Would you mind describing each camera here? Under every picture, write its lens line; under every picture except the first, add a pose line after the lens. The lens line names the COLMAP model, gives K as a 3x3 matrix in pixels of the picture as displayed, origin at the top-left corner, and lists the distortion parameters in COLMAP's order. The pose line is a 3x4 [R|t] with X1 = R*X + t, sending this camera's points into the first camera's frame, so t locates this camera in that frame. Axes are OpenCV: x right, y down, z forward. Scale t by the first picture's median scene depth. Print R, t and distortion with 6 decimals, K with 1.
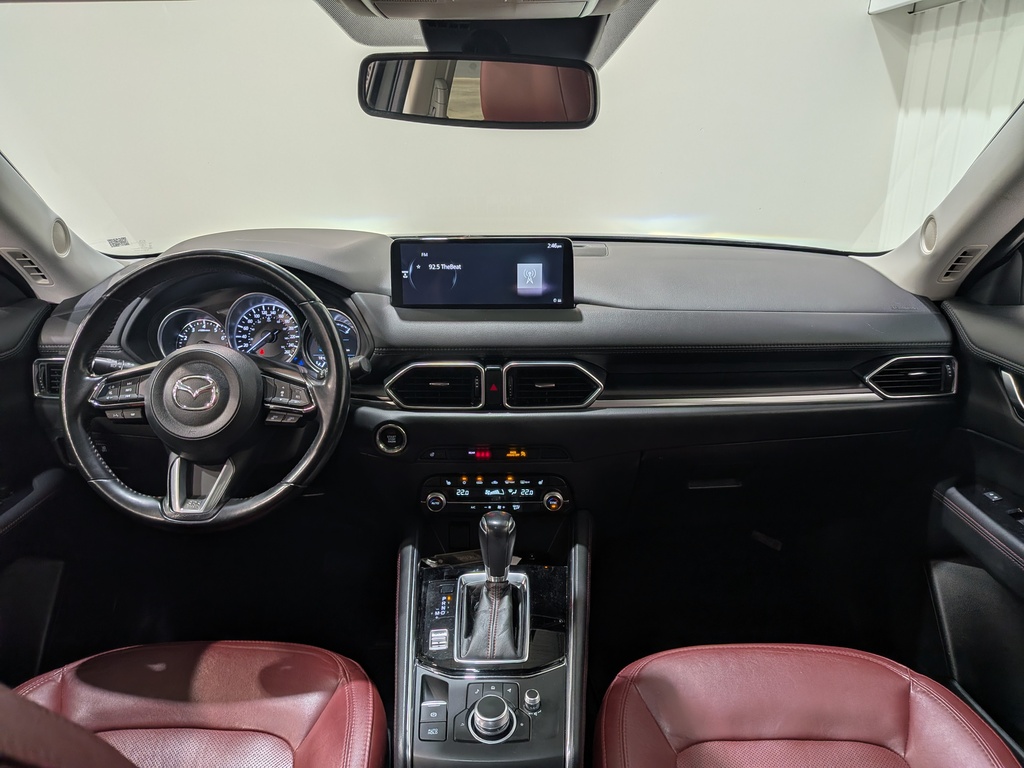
lens RADIAL K [[758.5, 0, 509.8], [0, 758.5, 381.2], [0, 0, 1]] dist [0.059690, -0.100729]
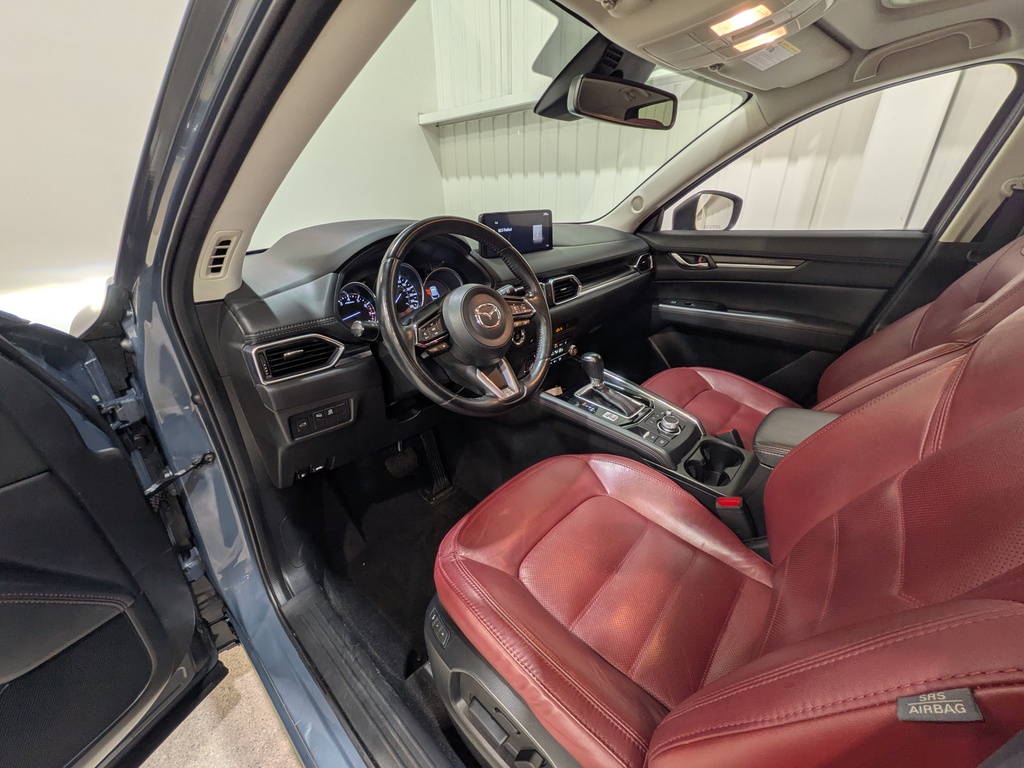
lens RADIAL K [[412.2, 0, 515.2], [0, 412.2, 379.7], [0, 0, 1]] dist [0.004536, -0.000262]
pose [[0.661931, -0.311811, 0.681632, -0.829124], [0.260598, 0.948374, 0.180766, 0.002156], [-0.702806, 0.057977, 0.709015, 0.388120]]
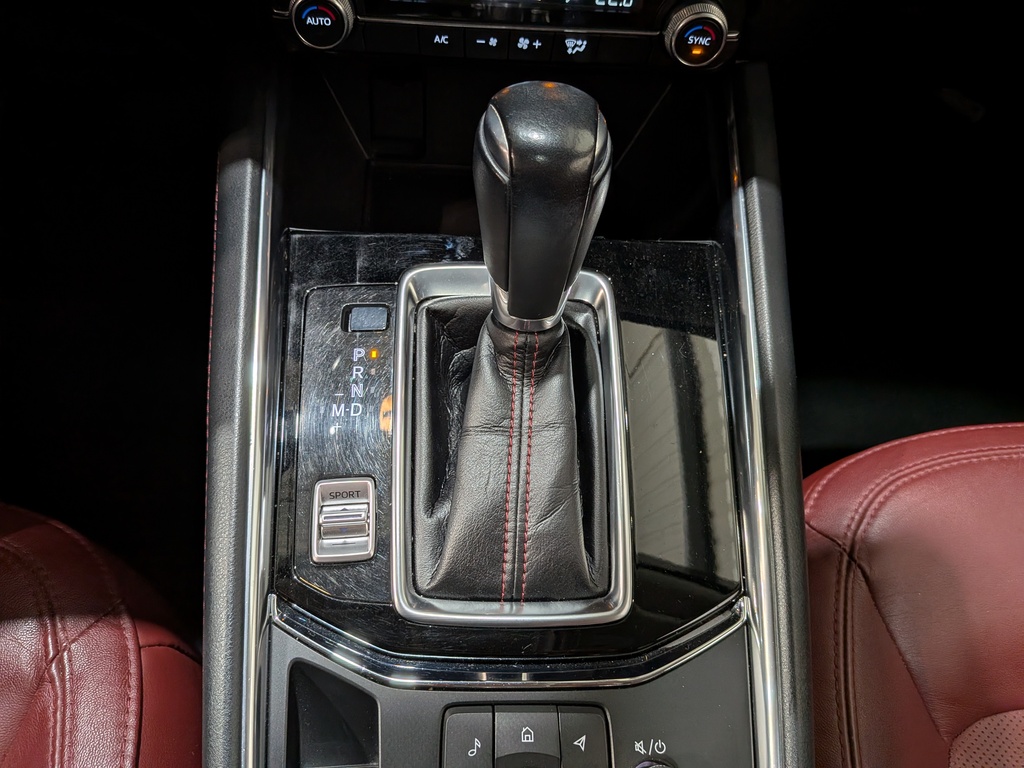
lens RADIAL K [[758.5, 0, 494.4], [0, 758.5, 391.1], [0, 0, 1]] dist [0.059690, -0.100729]
pose [[0.997262, 0.021790, 0.070661, -0.049081], [-0.060668, 0.787433, 0.613407, 0.090579], [-0.042274, -0.616015, 0.786599, 0.705195]]
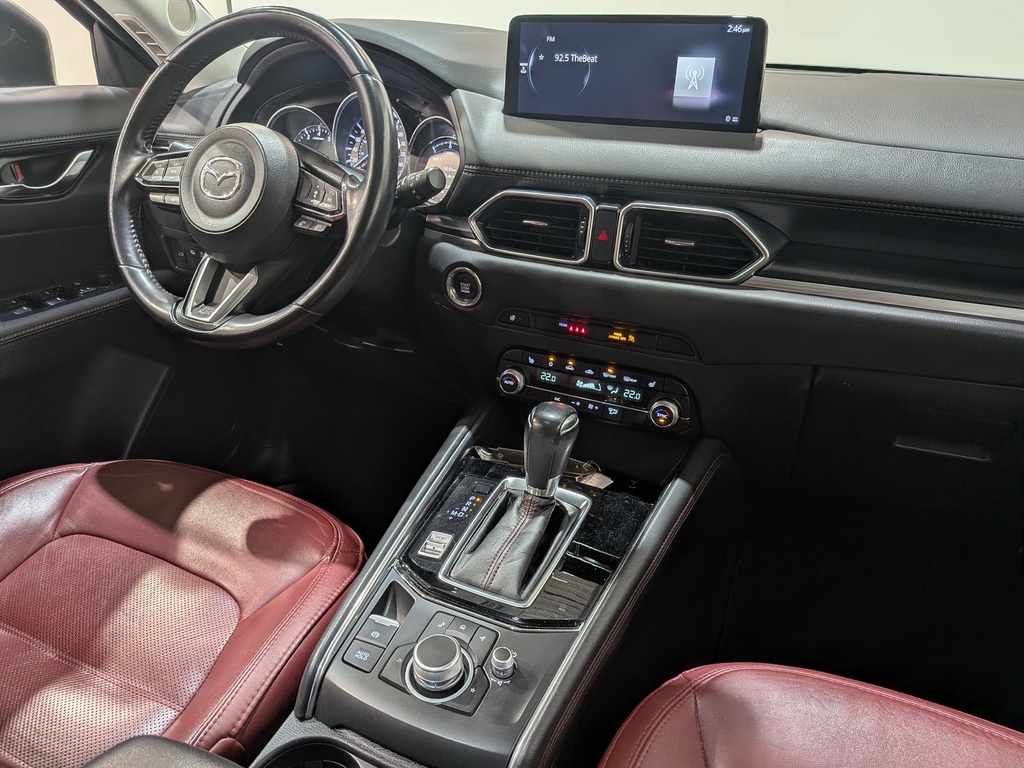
lens RADIAL K [[758.5, 0, 485.0], [0, 758.5, 389.9], [0, 0, 1]] dist [0.059690, -0.100729]
pose [[0.897617, 0.204264, -0.390588, 0.190656], [-0.161499, 0.976927, 0.139756, 0.069395], [0.410123, -0.062368, 0.909895, 0.314342]]
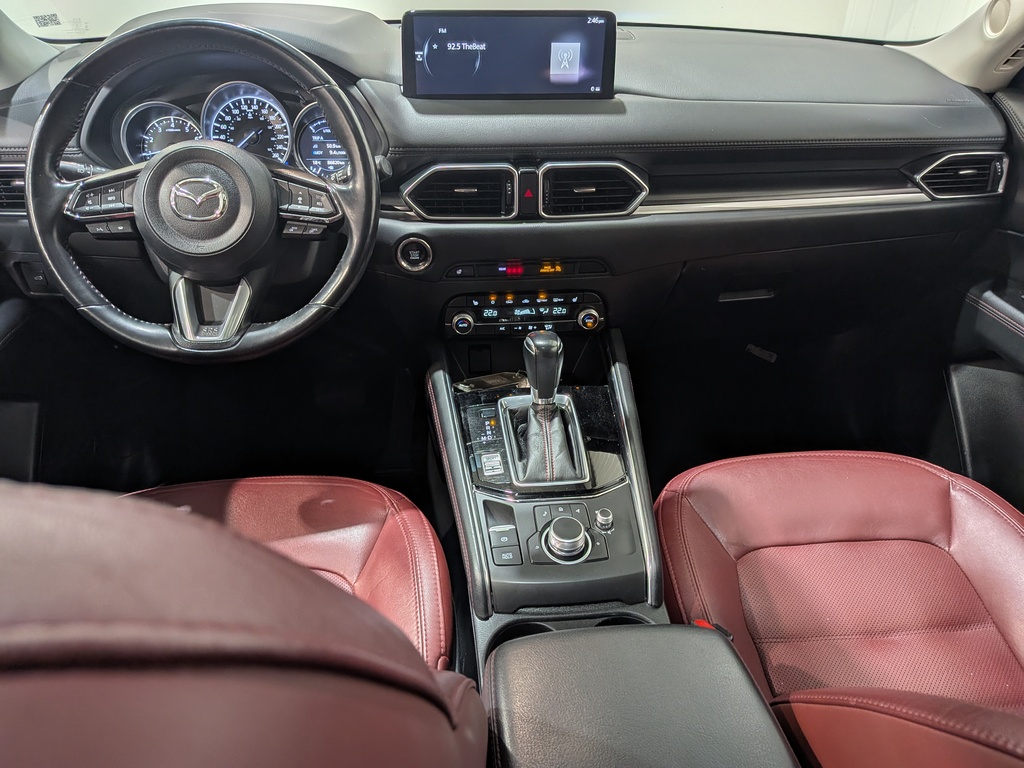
lens RADIAL K [[758.5, 0, 503.1], [0, 758.5, 380.3], [0, 0, 1]] dist [0.059690, -0.100729]
pose [[0.994274, -0.039254, 0.099386, -0.152298], [0.016588, 0.975508, 0.219338, 0.026975], [-0.105561, -0.216434, 0.970574, 0.096377]]
